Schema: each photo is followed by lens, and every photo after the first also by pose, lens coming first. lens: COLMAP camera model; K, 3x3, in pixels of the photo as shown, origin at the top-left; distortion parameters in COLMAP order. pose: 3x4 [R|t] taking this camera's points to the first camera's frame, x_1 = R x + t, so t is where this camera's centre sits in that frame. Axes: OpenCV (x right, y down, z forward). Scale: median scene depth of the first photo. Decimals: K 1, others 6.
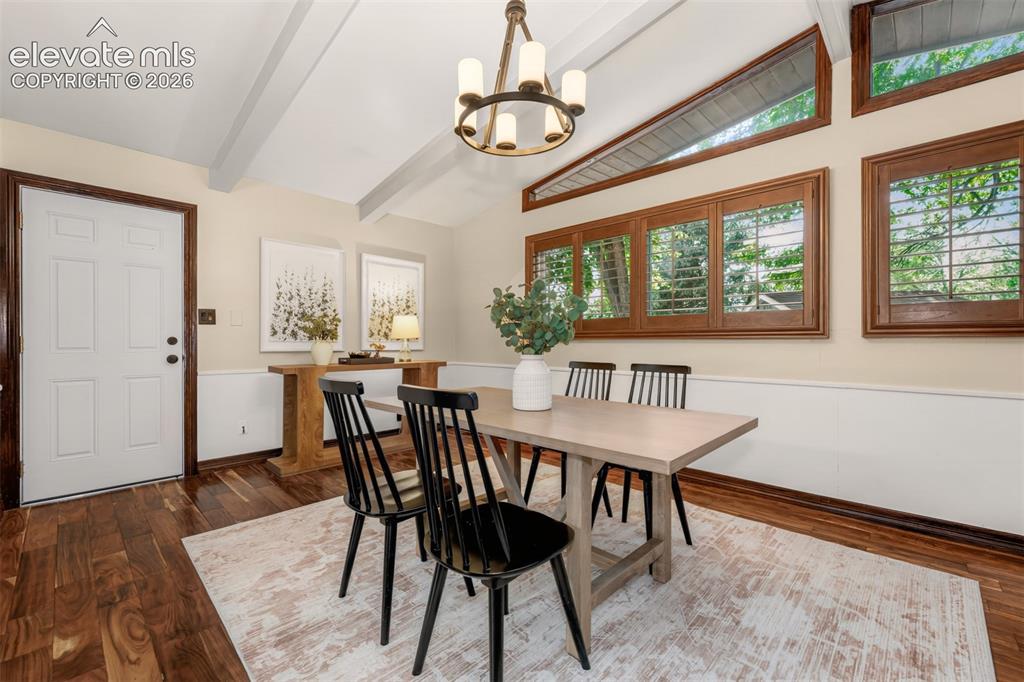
lens RADIAL K [[433.3, 0, 494.9], [0, 433.3, 339.3], [0, 0, 1]] dist [0.001119, 0.000194]
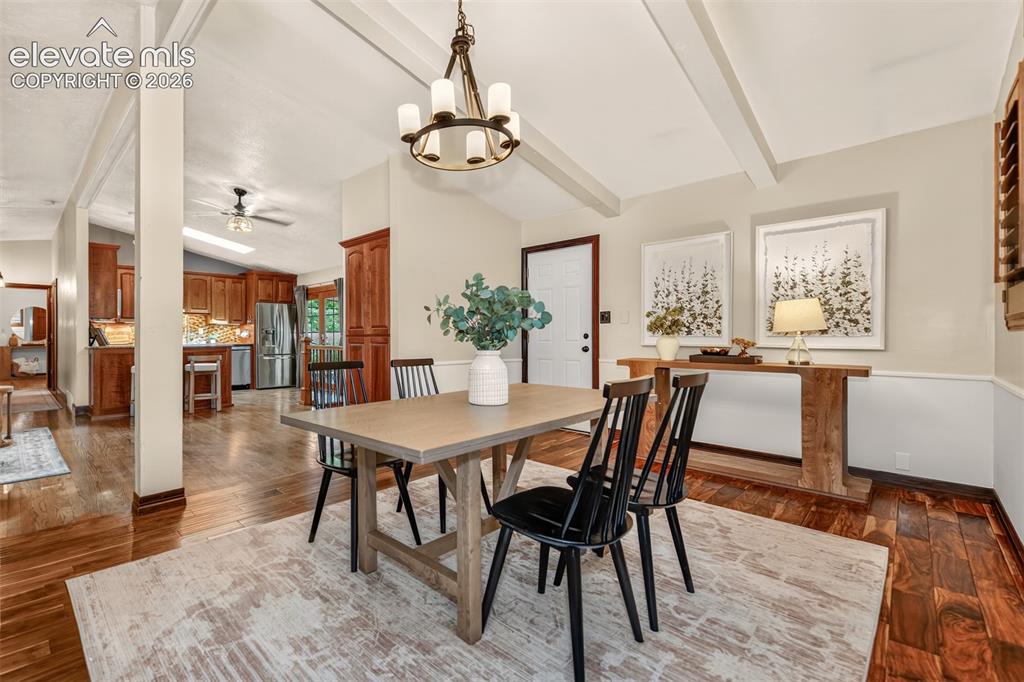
lens RADIAL K [[433.3, 0, 494.9], [0, 433.3, 339.3], [0, 0, 1]] dist [0.001119, 0.000194]
pose [[0.048807, 0.004062, -0.998800, 0.544492], [0.006164, 0.999971, 0.004368, 0.005180], [0.998789, -0.006370, 0.048780, 0.535748]]
